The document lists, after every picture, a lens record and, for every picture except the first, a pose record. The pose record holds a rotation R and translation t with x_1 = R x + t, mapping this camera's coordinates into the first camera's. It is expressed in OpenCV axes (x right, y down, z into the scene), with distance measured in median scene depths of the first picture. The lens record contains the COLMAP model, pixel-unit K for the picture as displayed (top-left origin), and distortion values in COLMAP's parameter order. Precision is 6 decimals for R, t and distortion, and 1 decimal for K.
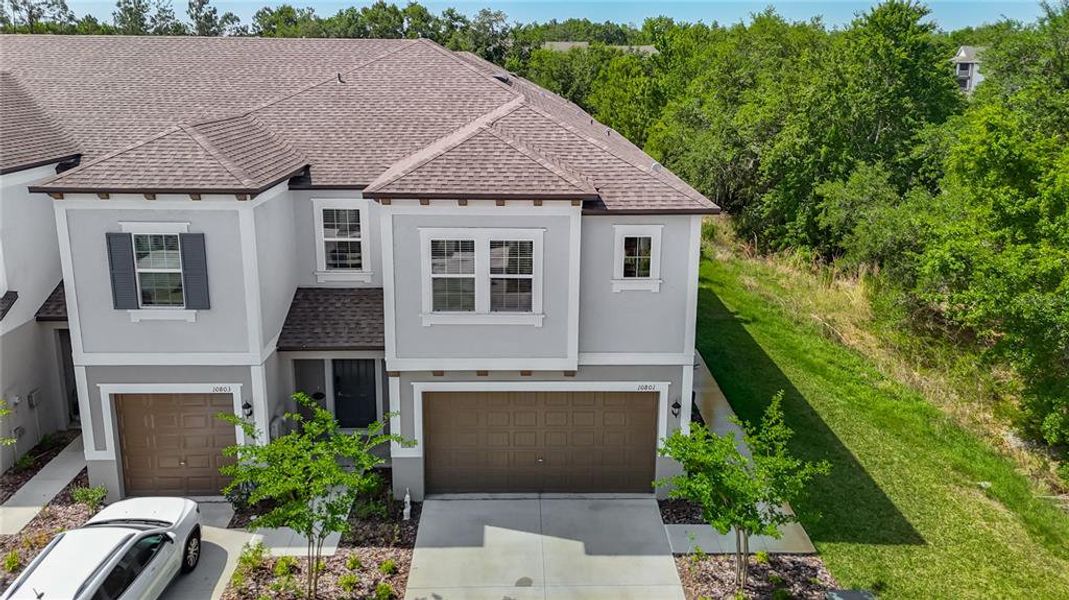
lens RADIAL K [[881.8, 0, 526.9], [0, 881.8, 368.9], [0, 0, 1]] dist [0.028894, 0.002591]
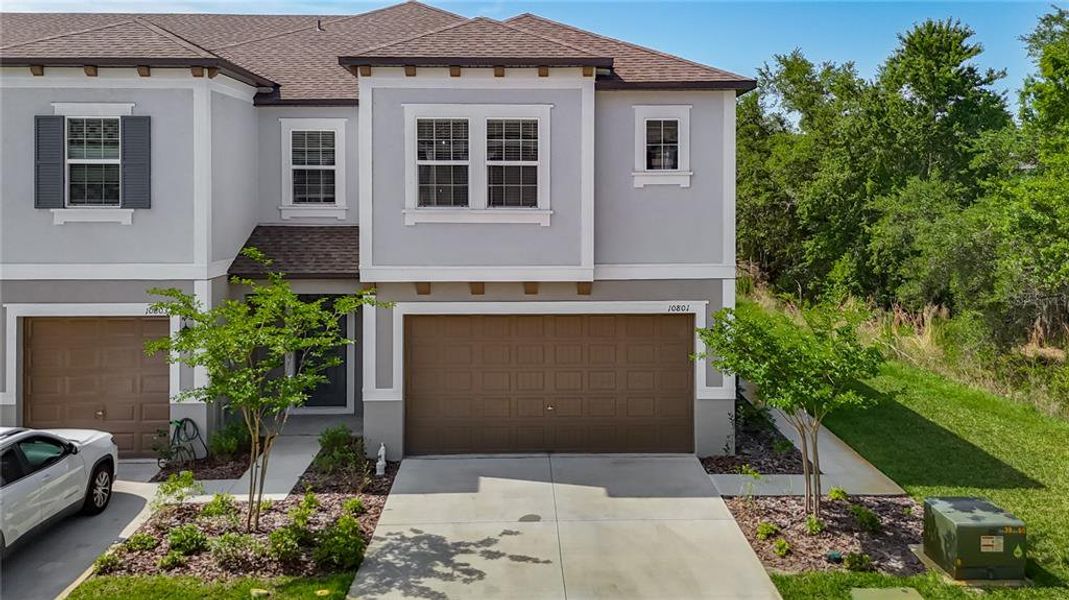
lens RADIAL K [[1034.9, 0, 532.9], [0, 1034.9, 327.2], [0, 0, 1]] dist [0.035676, -0.003128]
pose [[0.999968, -0.007736, 0.001930, -0.001163], [0.007973, 0.968626, -0.248395, 0.280318], [0.000053, 0.248403, 0.968657, 0.078746]]
